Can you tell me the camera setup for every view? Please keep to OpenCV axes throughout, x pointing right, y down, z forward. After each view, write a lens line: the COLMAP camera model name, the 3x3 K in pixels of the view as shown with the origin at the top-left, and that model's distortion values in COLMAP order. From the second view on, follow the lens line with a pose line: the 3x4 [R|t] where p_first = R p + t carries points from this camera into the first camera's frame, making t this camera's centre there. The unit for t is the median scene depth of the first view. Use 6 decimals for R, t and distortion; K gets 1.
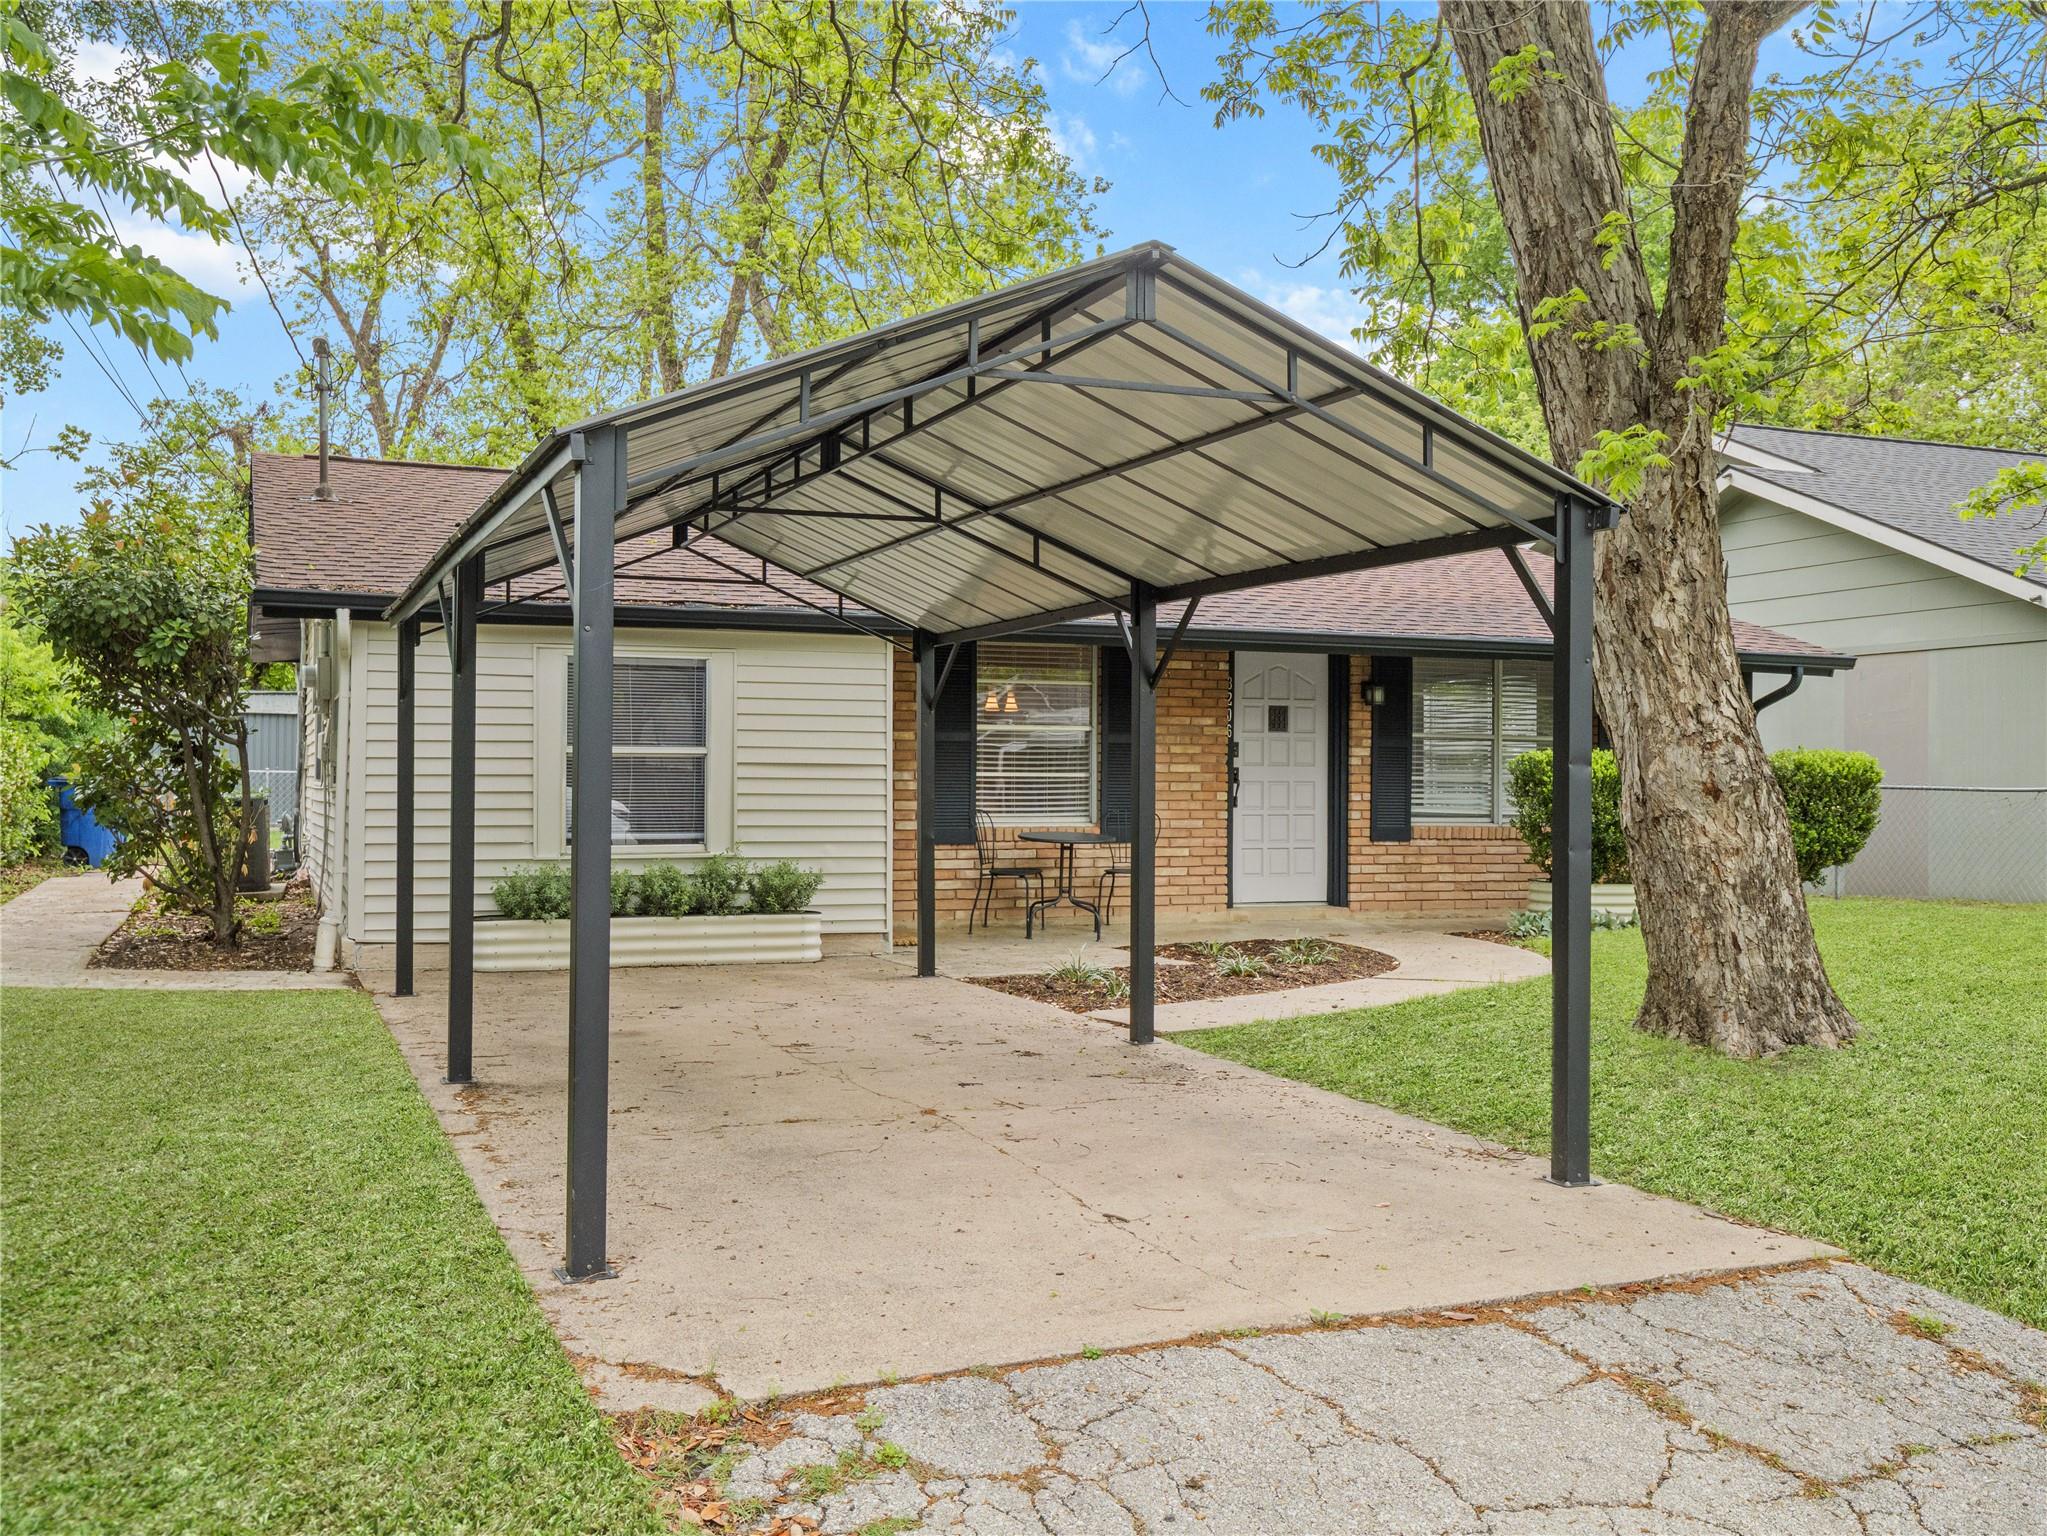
lens RADIAL K [[1901.0, 0, 1023.5], [0, 1901.0, 768.0], [0, 0, 1]] dist [-0.008816, -0.001153]
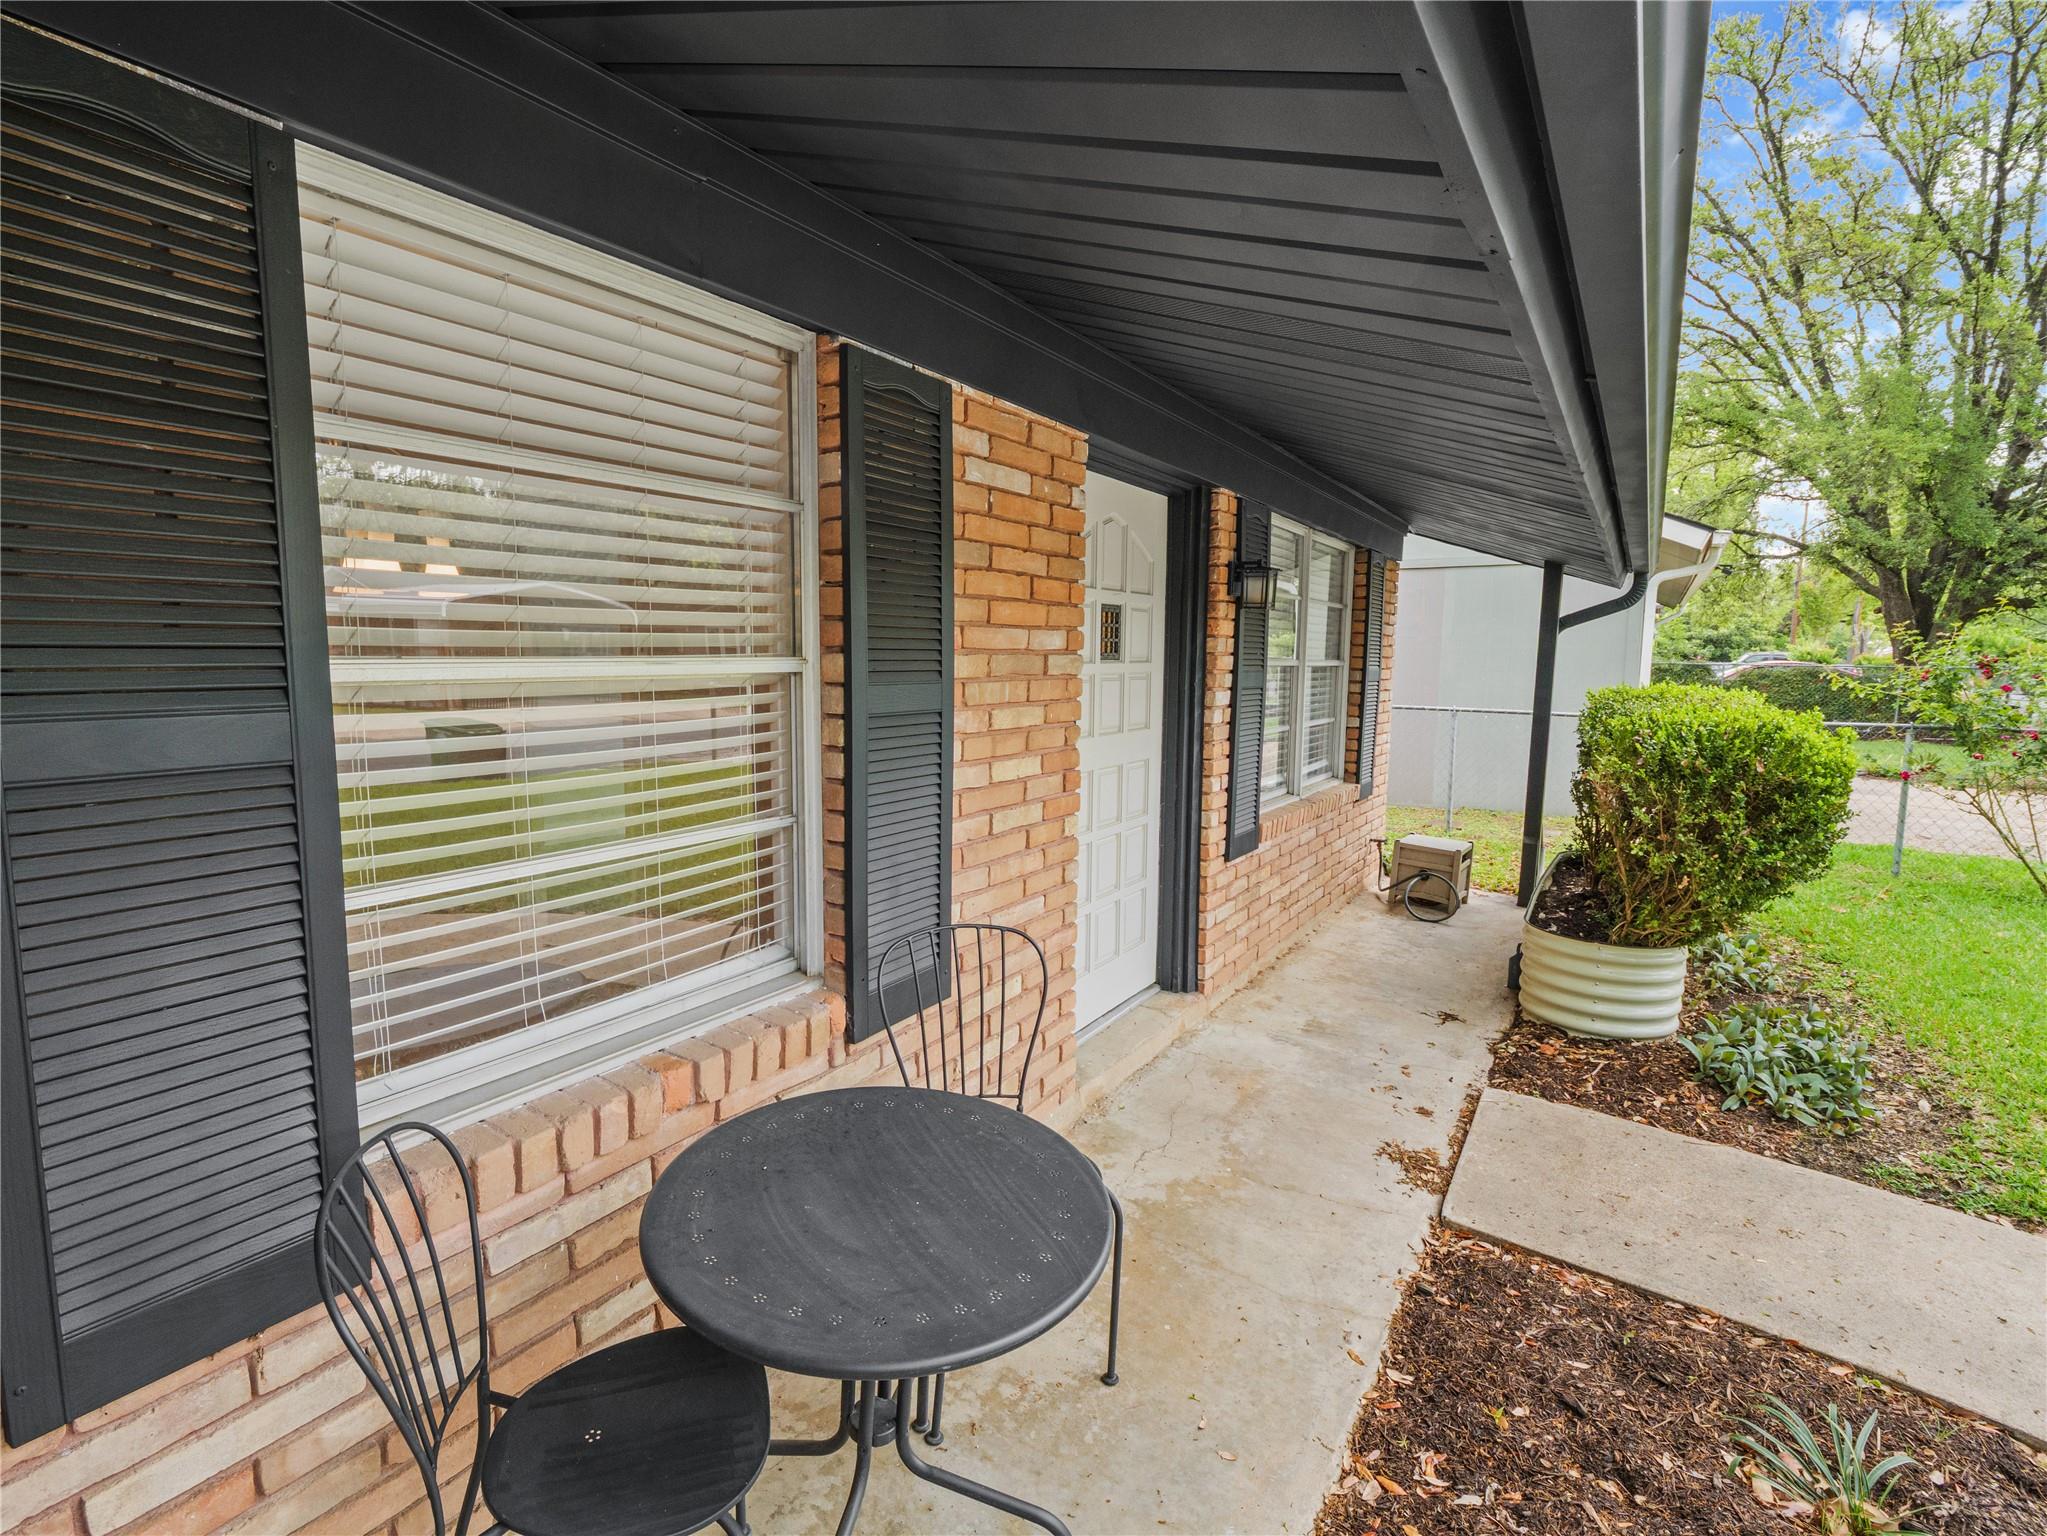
lens RADIAL K [[978.6, 0, 1023.5], [0, 978.6, 768.0], [0, 0, 1]] dist [0.000229, -0.000108]
pose [[0.814475, -0.072524, 0.575648, -0.022606], [0.004976, 0.992994, 0.118063, -0.021533], [-0.580178, -0.093295, 0.809129, 0.812440]]
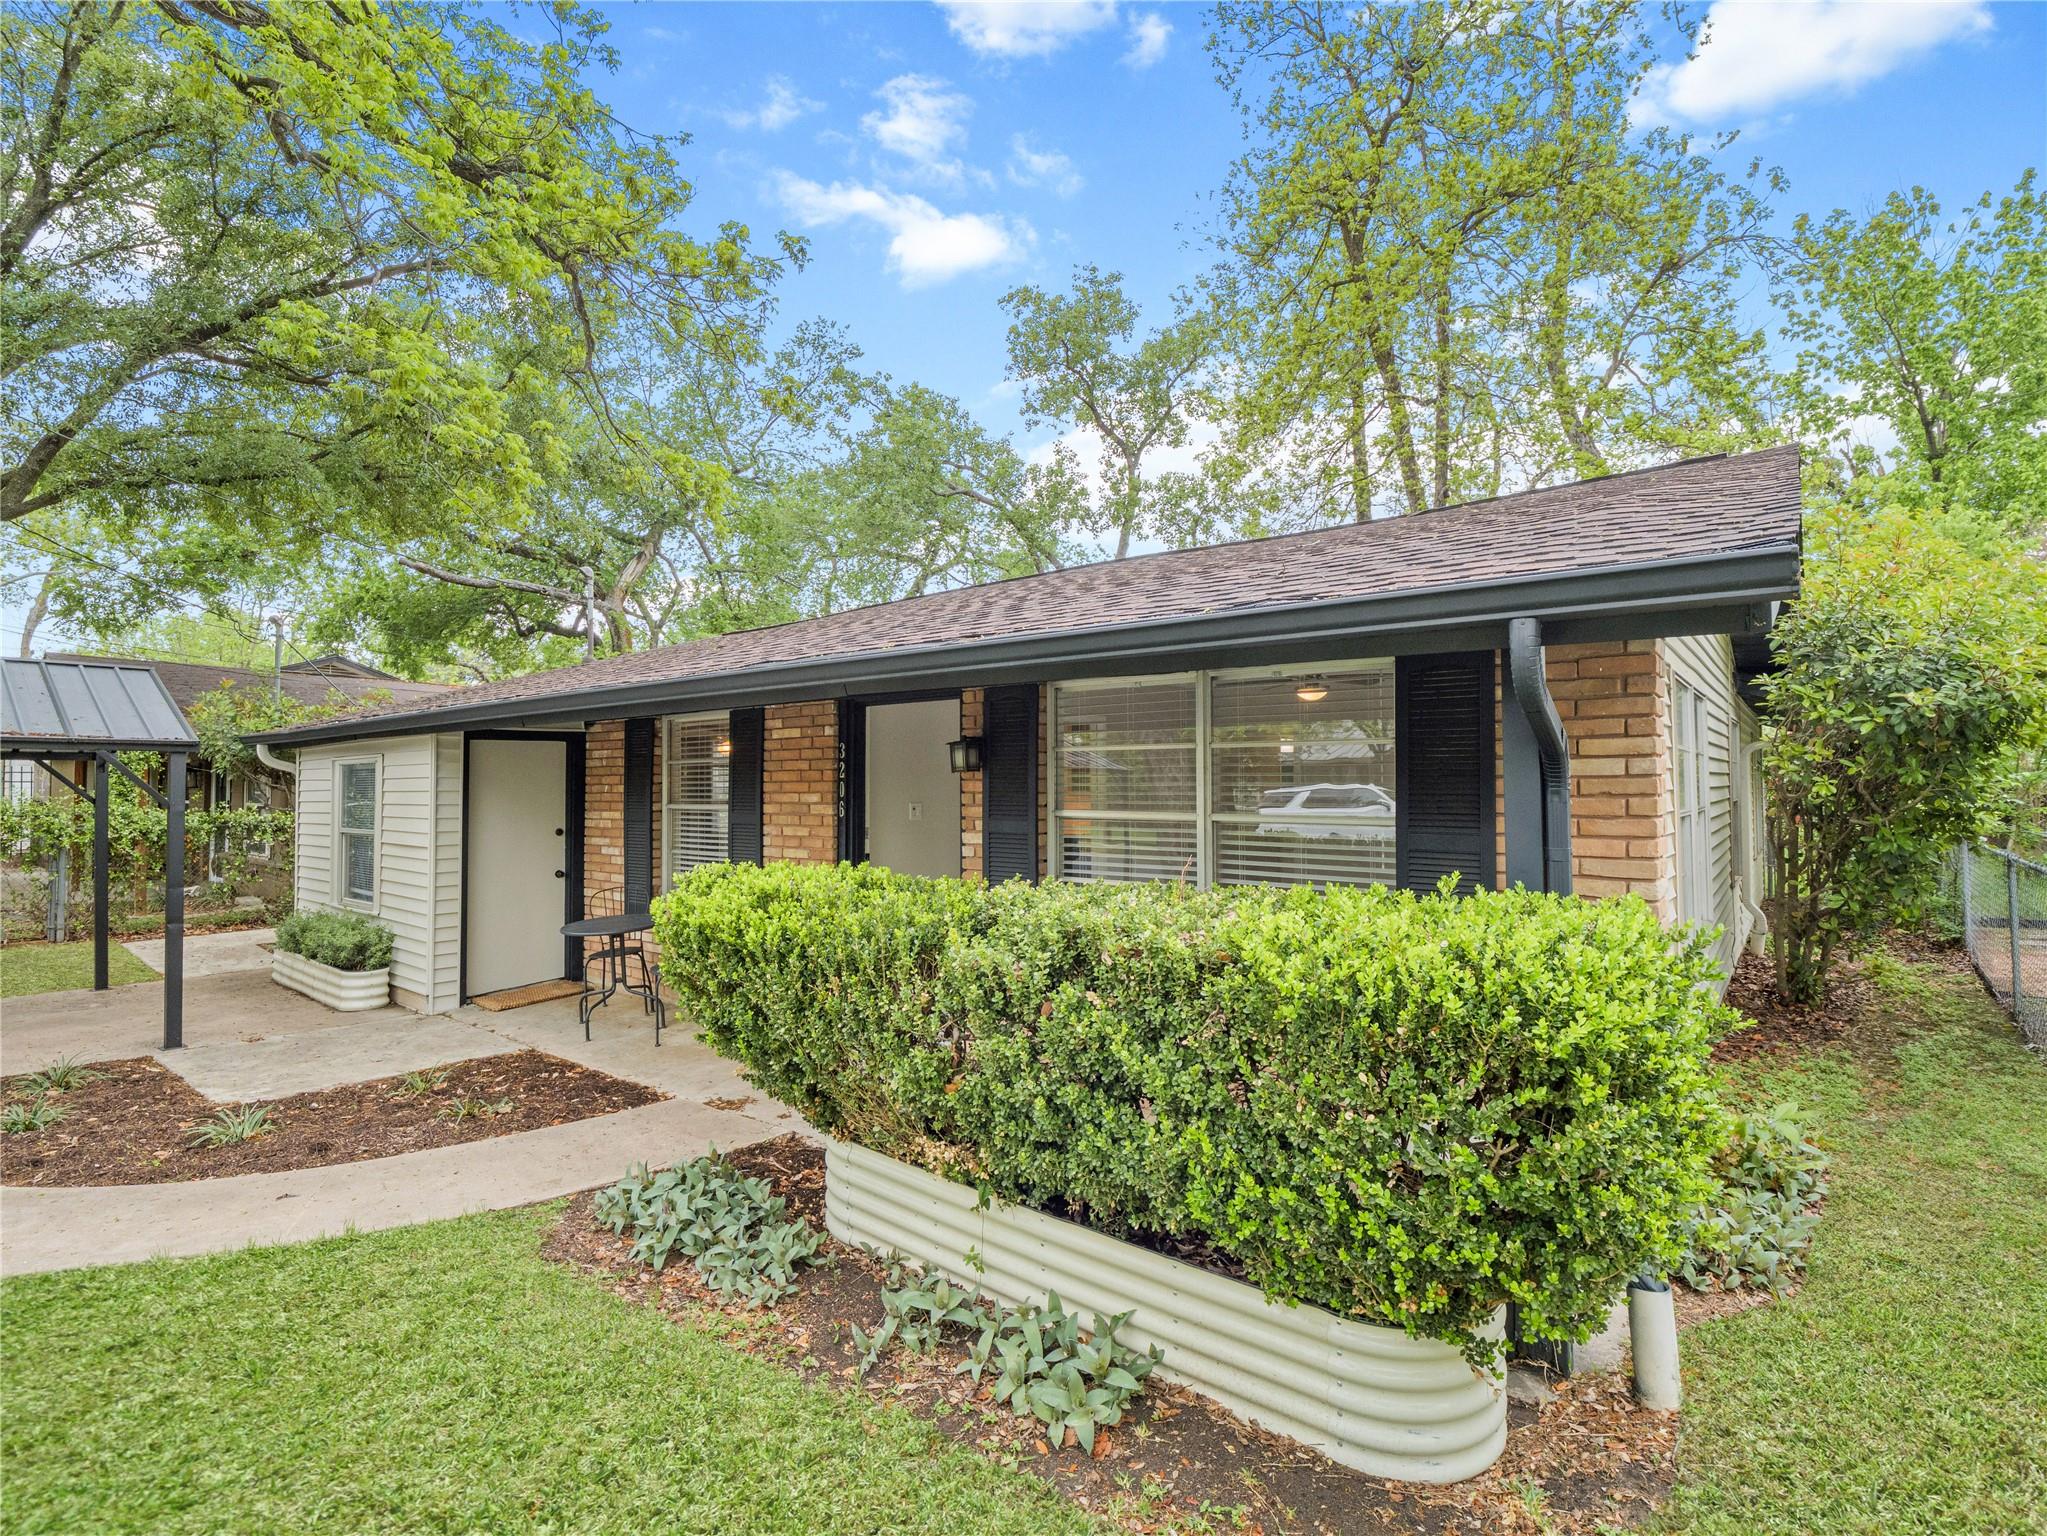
lens RADIAL K [[978.6, 0, 1023.5], [0, 978.6, 768.0], [0, 0, 1]] dist [0.000229, -0.000108]
pose [[0.453466, -0.028167, -0.890828, 0.500631], [0.003027, 0.999543, -0.030064, -0.023658], [0.891268, 0.010936, 0.453344, 0.857229]]
